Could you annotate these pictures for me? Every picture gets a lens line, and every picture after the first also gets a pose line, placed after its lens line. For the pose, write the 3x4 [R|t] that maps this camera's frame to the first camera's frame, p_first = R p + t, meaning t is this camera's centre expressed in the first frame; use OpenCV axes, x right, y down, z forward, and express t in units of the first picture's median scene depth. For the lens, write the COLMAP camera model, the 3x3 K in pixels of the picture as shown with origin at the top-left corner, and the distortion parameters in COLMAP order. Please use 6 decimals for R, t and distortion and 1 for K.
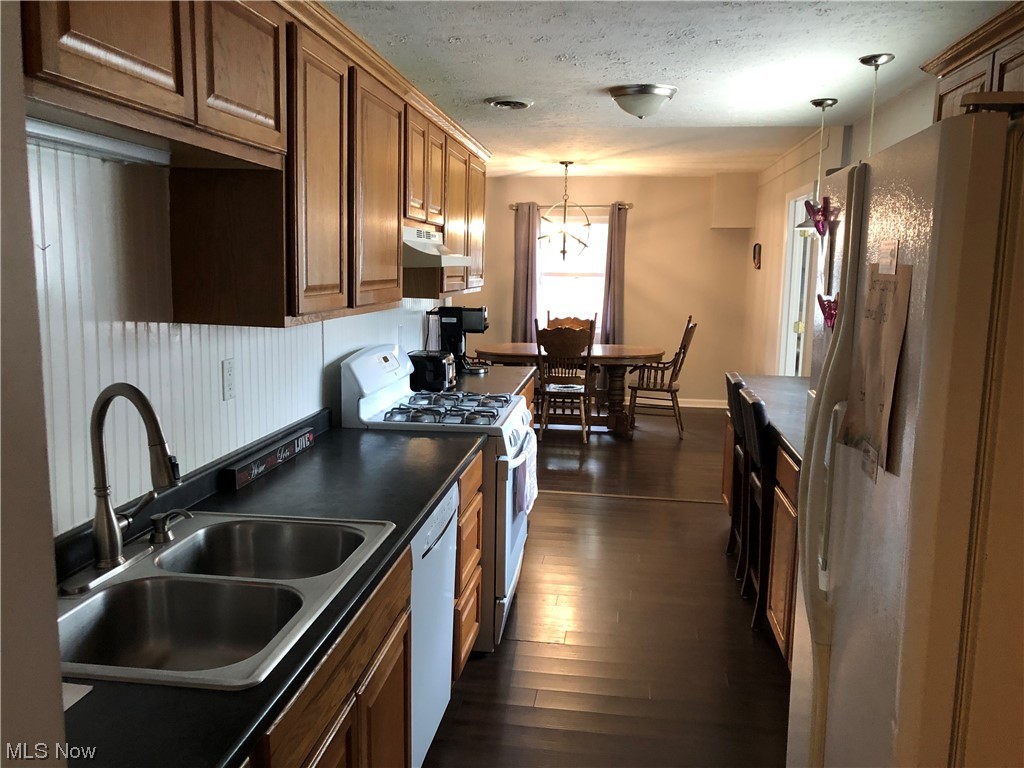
lens RADIAL K [[836.3, 0, 493.3], [0, 836.3, 403.9], [0, 0, 1]] dist [0.046208, -0.053552]
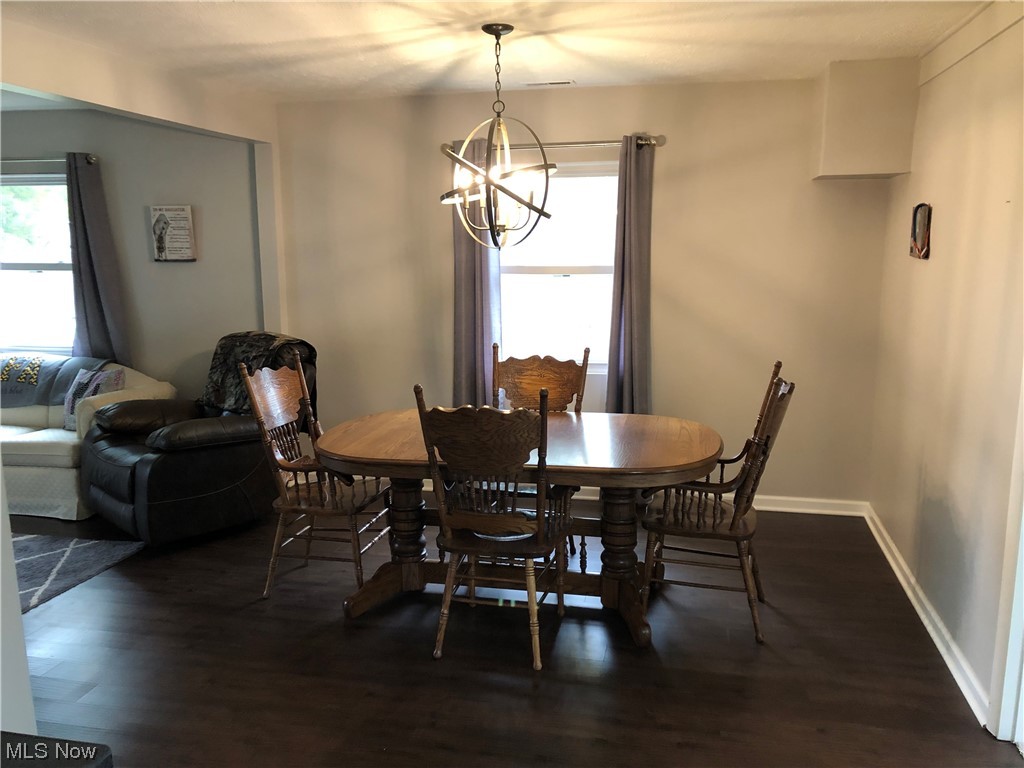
lens RADIAL K [[836.3, 0, 517.0], [0, 836.3, 387.9], [0, 0, 1]] dist [0.046208, -0.053552]
pose [[0.998394, -0.004767, -0.056446, 0.108129], [0.004995, 0.999980, 0.003903, -0.086359], [0.056426, -0.004179, 0.998398, 0.488540]]
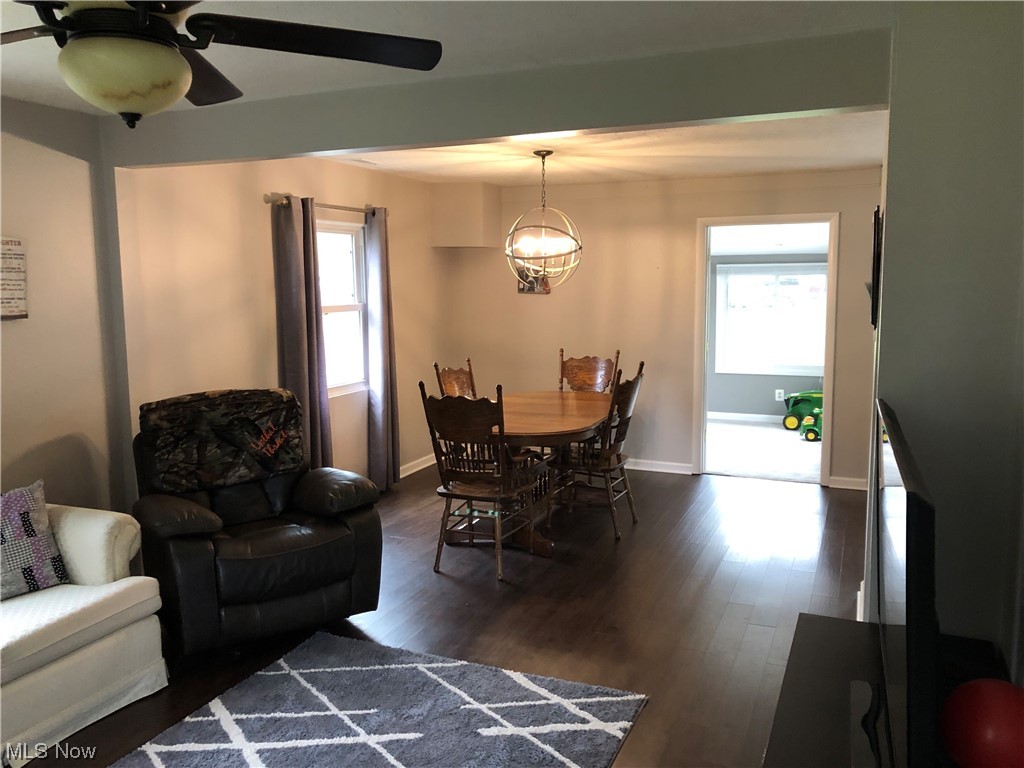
lens RADIAL K [[836.3, 0, 504.3], [0, 836.3, 387.0], [0, 0, 1]] dist [0.046208, -0.053552]
pose [[0.249428, -0.135025, 0.958934, -0.564154], [0.173333, 0.980465, 0.092971, -0.145124], [-0.952755, 0.143025, 0.267960, 0.770723]]
